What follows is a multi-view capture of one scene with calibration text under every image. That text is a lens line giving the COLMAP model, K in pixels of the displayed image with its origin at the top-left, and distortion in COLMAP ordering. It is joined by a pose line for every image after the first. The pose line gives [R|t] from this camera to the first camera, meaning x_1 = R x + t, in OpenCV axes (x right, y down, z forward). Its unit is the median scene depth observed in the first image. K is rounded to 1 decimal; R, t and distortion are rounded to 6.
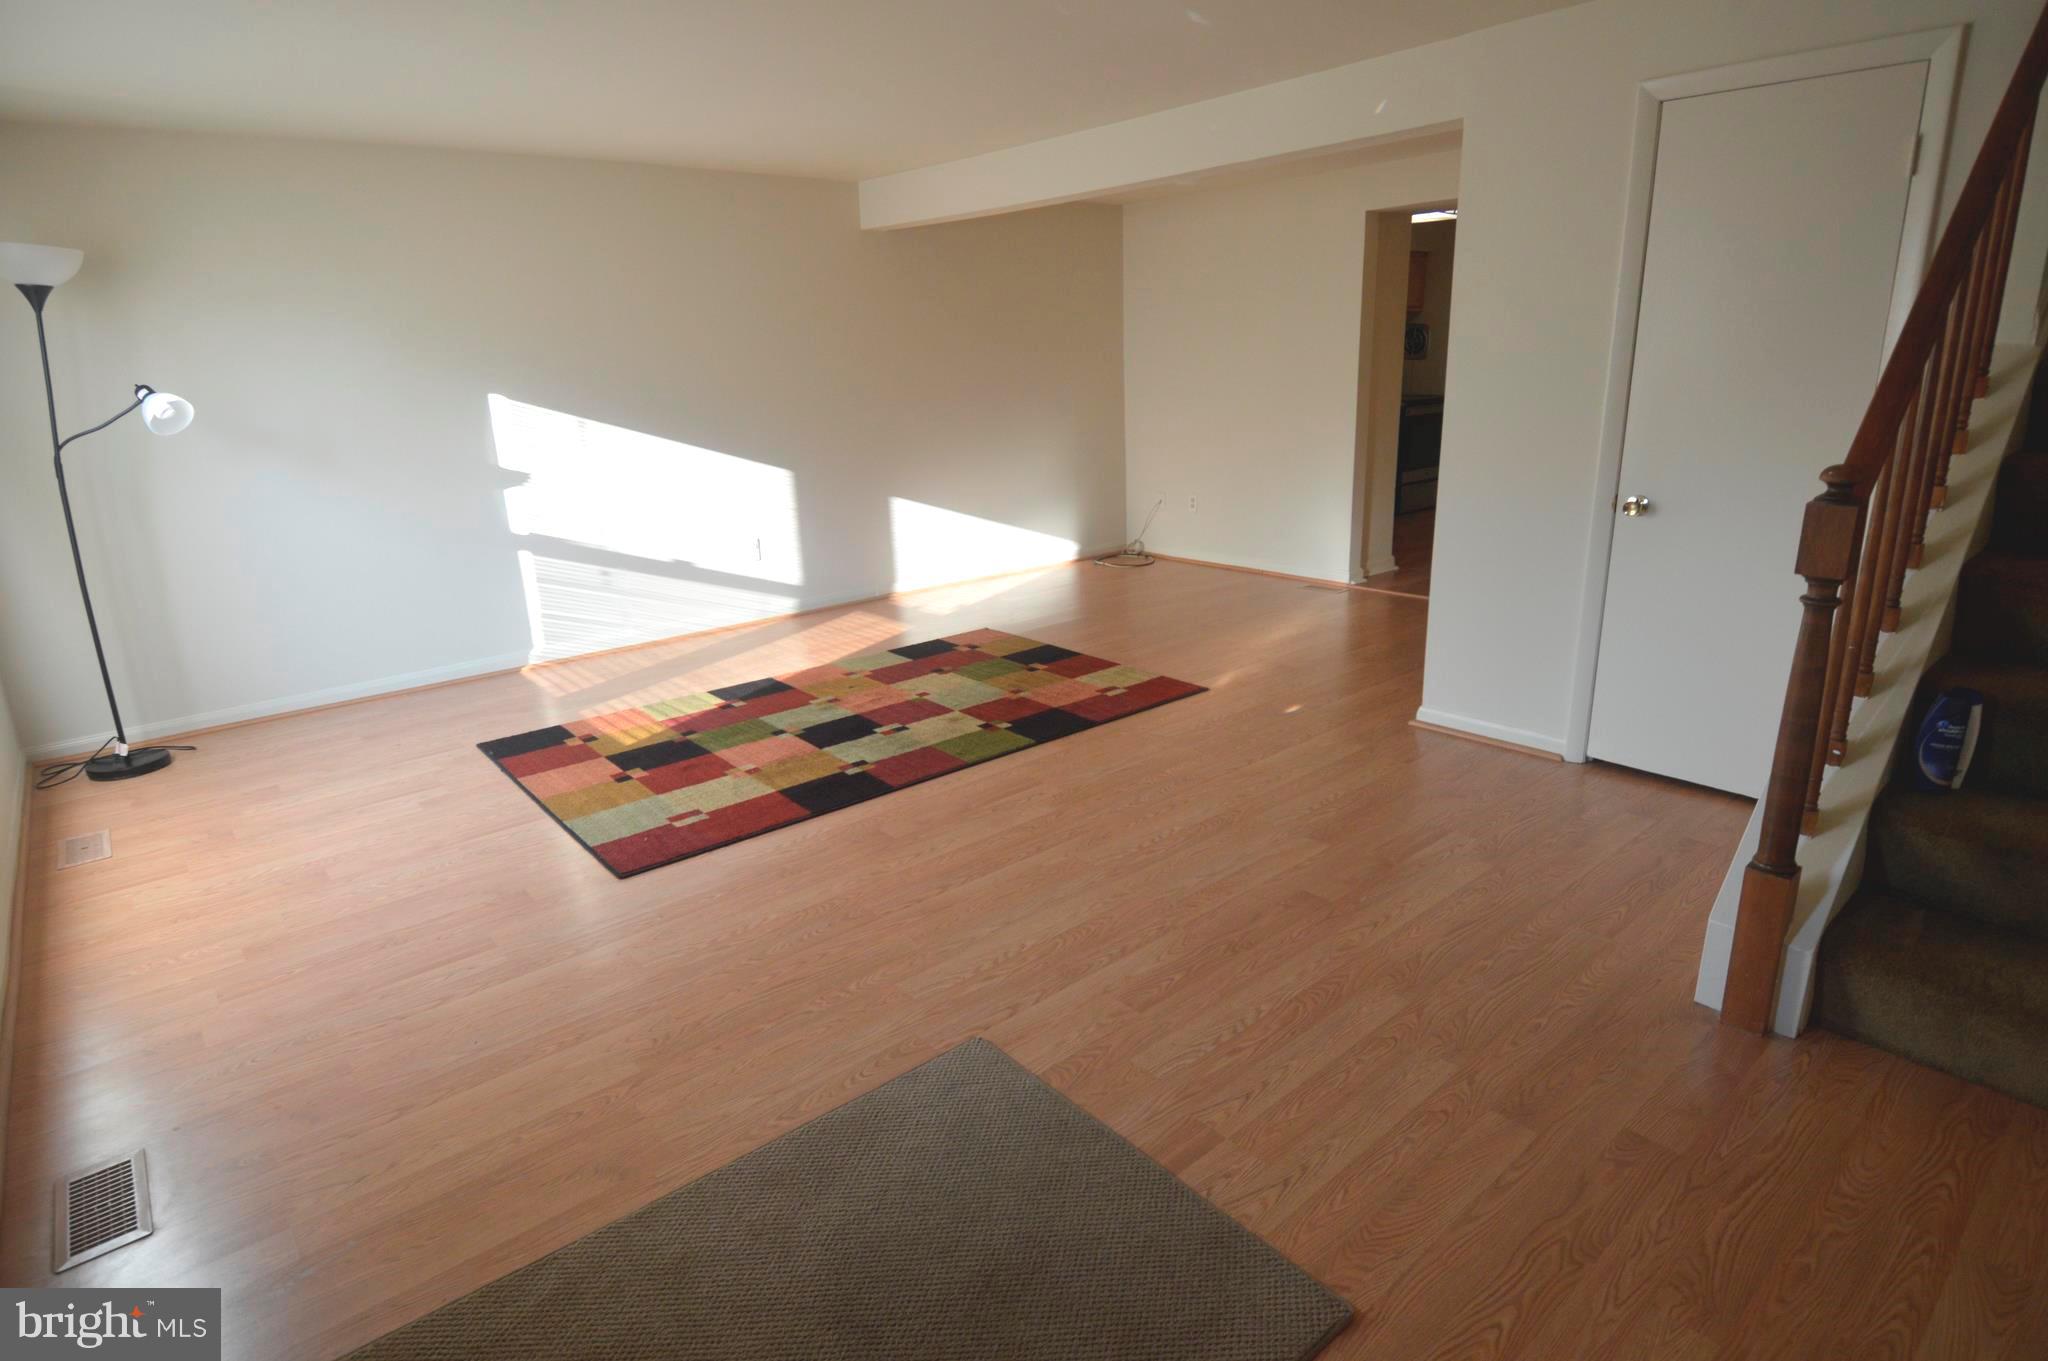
lens RADIAL K [[1100.1, 0, 1042.5], [0, 1100.1, 685.5], [0, 0, 1]] dist [0.004324, -0.009214]
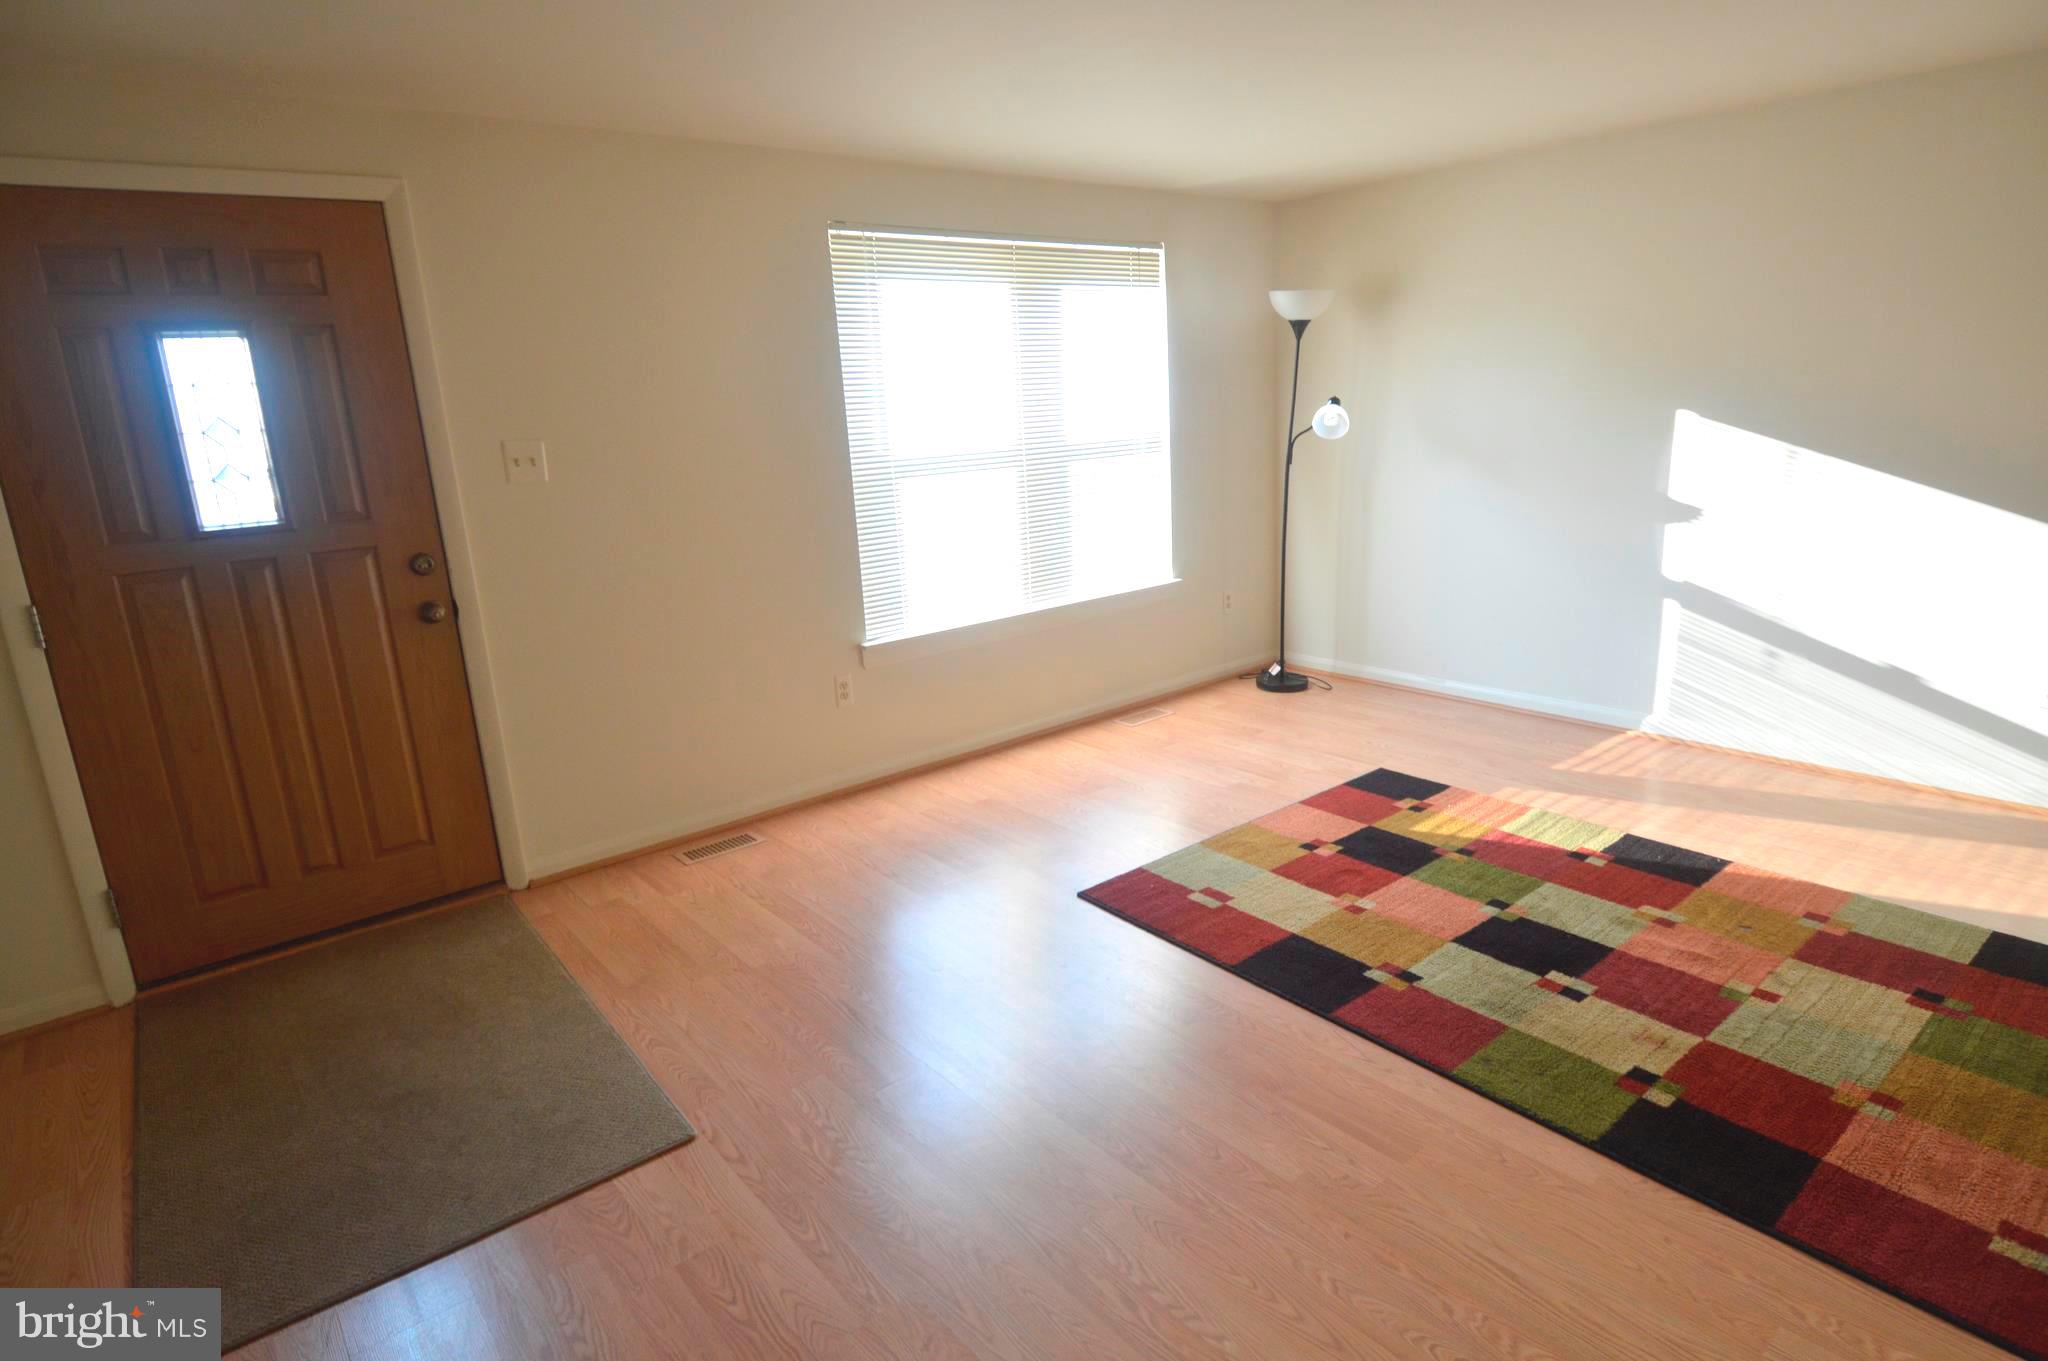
lens RADIAL K [[1100.1, 0, 1042.1], [0, 1100.1, 667.1], [0, 0, 1]] dist [0.004324, -0.009214]
pose [[-0.023937, 0.274425, -0.961311, 0.416794], [-0.244964, 0.930661, 0.271775, -0.223494], [0.969237, 0.241992, 0.044947, 0.633944]]
